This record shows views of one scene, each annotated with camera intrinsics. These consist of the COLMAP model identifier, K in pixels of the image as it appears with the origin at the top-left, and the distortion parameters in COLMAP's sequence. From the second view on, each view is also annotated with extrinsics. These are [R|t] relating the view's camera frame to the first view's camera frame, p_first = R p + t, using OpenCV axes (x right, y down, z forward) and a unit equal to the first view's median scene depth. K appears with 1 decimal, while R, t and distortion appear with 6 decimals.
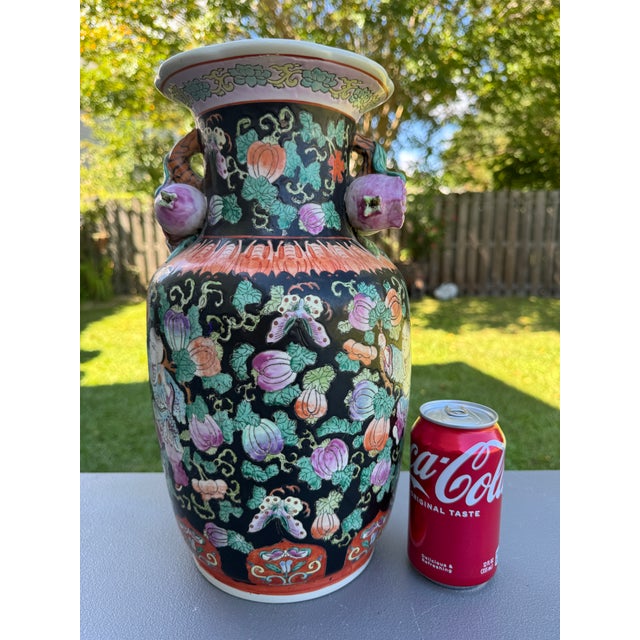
lens RADIAL K [[498.0, 0, 319.5], [0, 498.0, 313.9], [0, 0, 1]] dist [0.014967, -0.024366]
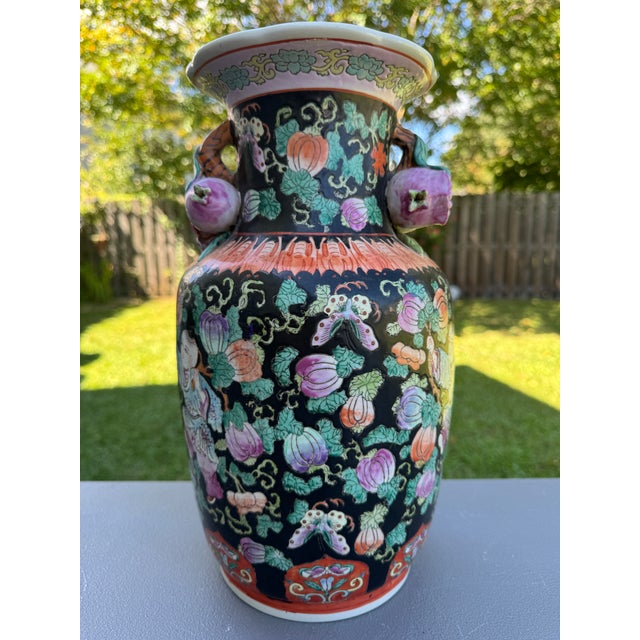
lens RADIAL K [[498.0, 0, 316.4], [0, 498.0, 313.9], [0, 0, 1]] dist [0.014967, -0.024366]
pose [[0.999998, -0.000559, 0.002065, -0.086775], [0.000570, 0.999985, -0.005471, 0.002326], [-0.002062, 0.005472, 0.999983, 0.056814]]
